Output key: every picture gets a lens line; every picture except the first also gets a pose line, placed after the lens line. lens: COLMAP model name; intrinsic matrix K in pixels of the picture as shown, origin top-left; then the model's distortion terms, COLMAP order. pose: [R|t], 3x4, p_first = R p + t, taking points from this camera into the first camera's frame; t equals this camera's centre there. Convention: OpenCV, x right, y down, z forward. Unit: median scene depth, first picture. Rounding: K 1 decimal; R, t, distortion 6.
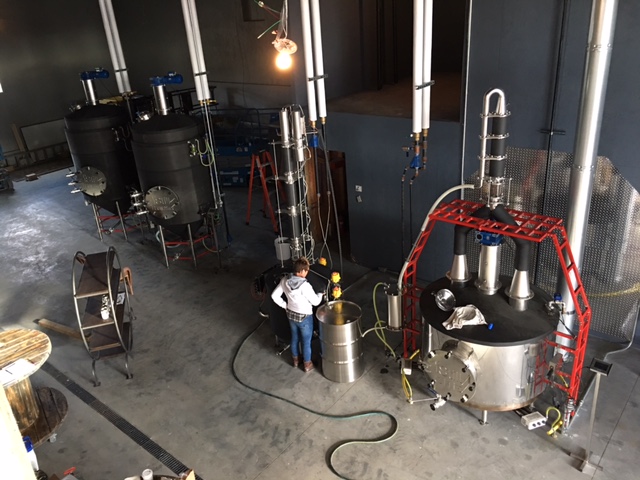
lens RADIAL K [[533.0, 0, 320.0], [0, 533.0, 240.0], [0, 0, 1]] dist [0.059503, -0.000350]
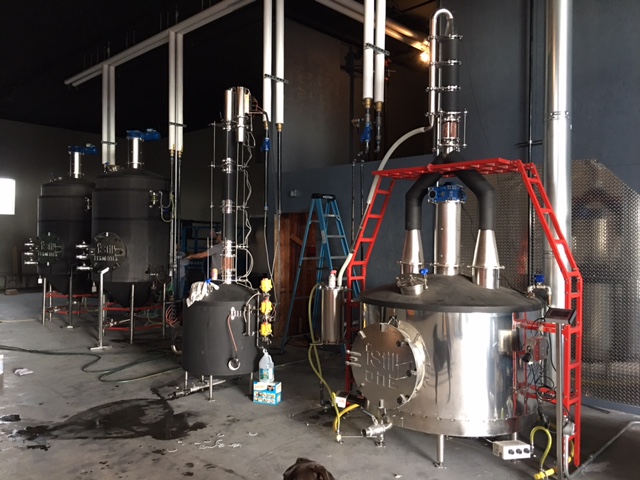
lens RADIAL K [[543.5, 0, 320.0], [0, 543.5, 240.0], [0, 0, 1]] dist [0.040916, -0.002714]
pose [[0.993971, 0.078375, -0.076674, 0.179282], [-0.103082, 0.906268, -0.409942, 0.359581], [0.037358, 0.415374, 0.908883, 0.265729]]
